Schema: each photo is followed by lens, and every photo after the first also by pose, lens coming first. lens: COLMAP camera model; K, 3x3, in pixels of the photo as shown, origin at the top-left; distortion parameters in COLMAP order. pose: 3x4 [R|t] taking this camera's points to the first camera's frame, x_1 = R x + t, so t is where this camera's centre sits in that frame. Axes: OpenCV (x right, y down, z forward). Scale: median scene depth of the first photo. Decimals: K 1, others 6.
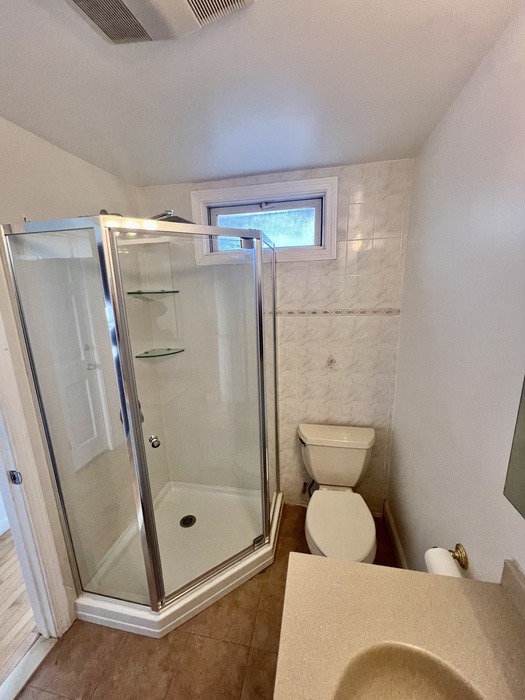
lens RADIAL K [[280.3, 0, 262.4], [0, 280.3, 349.6], [0, 0, 1]] dist [-0.002257, -0.000018]
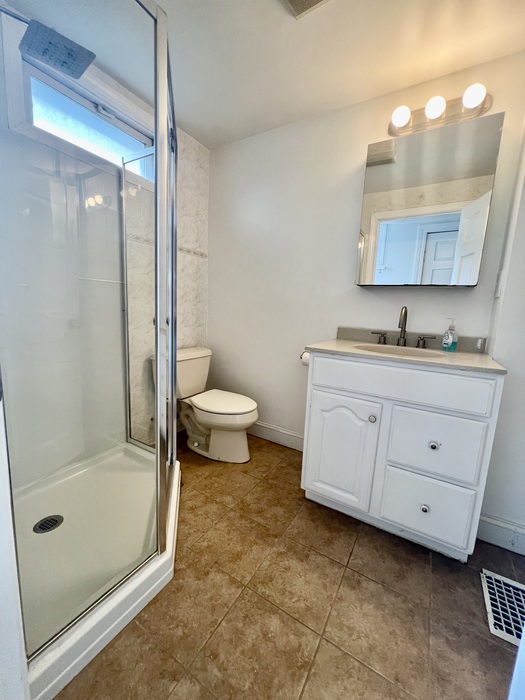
lens RADIAL K [[280.3, 0, 263.1], [0, 280.3, 350.1], [0, 0, 1]] dist [-0.002257, -0.000018]
pose [[0.339294, -0.093072, 0.936065, -0.778074], [0.156719, 0.986779, 0.041309, 0.317283], [-0.927534, 0.132684, 0.349394, 0.314111]]
